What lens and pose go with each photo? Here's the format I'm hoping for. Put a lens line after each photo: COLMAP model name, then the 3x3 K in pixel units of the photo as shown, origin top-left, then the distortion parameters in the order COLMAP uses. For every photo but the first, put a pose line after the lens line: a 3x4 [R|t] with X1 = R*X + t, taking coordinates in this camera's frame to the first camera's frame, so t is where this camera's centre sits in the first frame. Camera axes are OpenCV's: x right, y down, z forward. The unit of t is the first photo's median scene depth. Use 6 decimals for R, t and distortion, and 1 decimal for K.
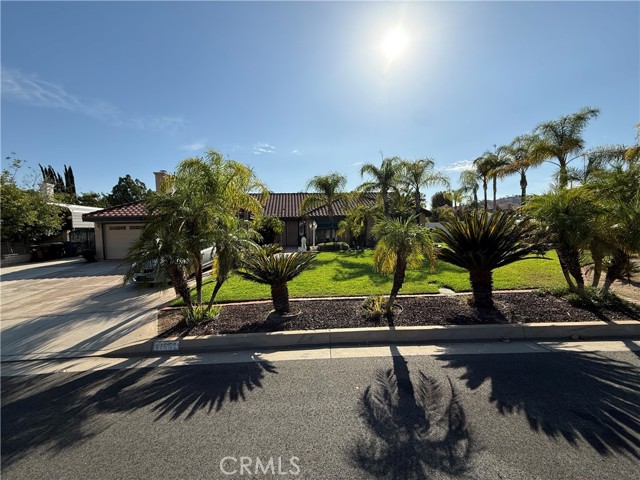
lens RADIAL K [[254.2, 0, 320.9], [0, 254.2, 239.4], [0, 0, 1]] dist [-0.005239, 0.001250]
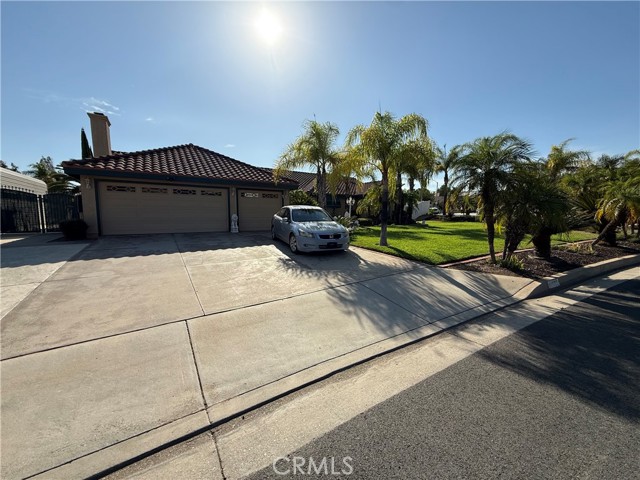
lens RADIAL K [[254.2, 0, 320.1], [0, 254.2, 240.2], [0, 0, 1]] dist [-0.005239, 0.001250]
pose [[0.885974, -0.016542, 0.463440, -0.599724], [-0.007274, 0.998745, 0.049555, 0.050446], [-0.463678, -0.047276, 0.884741, 0.138770]]
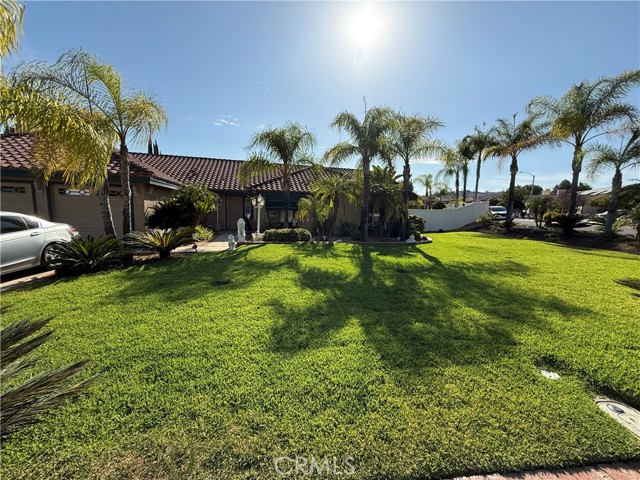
lens RADIAL K [[254.2, 0, 320.7], [0, 254.2, 239.8], [0, 0, 1]] dist [-0.005239, 0.001250]
pose [[0.987307, 0.035060, 0.154907, 0.029649], [-0.045339, 0.996962, 0.063329, -0.005768], [-0.152216, -0.069549, 0.985897, 0.321060]]
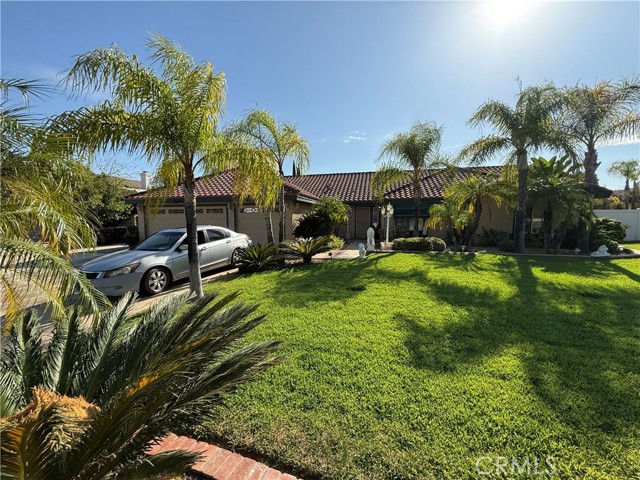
lens RADIAL K [[254.2, 0, 319.2], [0, 254.2, 239.4], [0, 0, 1]] dist [-0.005239, 0.001250]
pose [[0.944725, 0.042380, -0.325114, 0.019198], [-0.029021, 0.998527, 0.045833, -0.005479], [0.326577, -0.033864, 0.944564, 0.318940]]
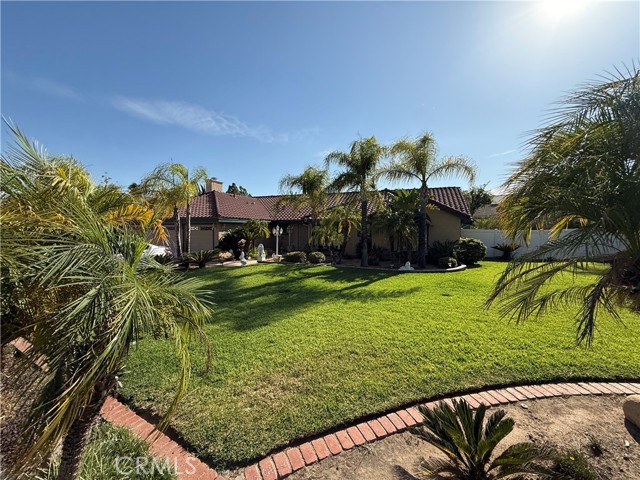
lens RADIAL K [[259.4, 0, 323.6], [0, 259.4, 244.5], [0, 0, 1]] dist [-0.010120, -0.000578]
pose [[0.895137, 0.050009, -0.442978, 0.492561], [-0.043196, 0.998742, 0.025463, -0.036628], [0.443694, -0.003658, 0.896171, 0.281543]]
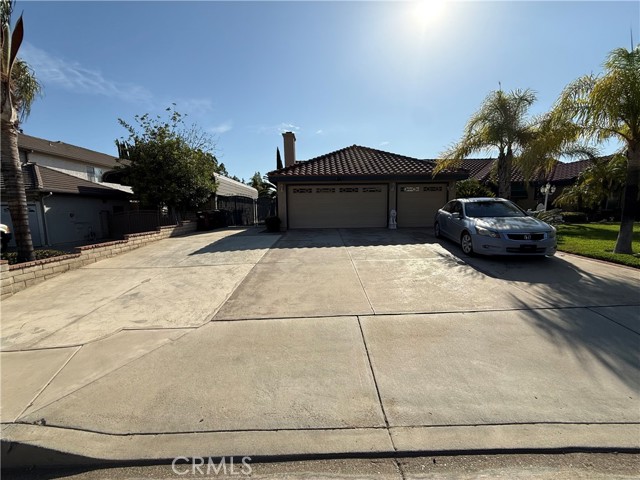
lens RADIAL K [[254.2, 0, 318.3], [0, 254.2, 238.3], [0, 0, 1]] dist [-0.005239, 0.001250]
pose [[0.994808, 0.020747, -0.099632, -0.616000], [-0.014279, 0.997771, 0.065190, 0.049957], [0.100762, -0.063429, 0.992887, 0.166306]]
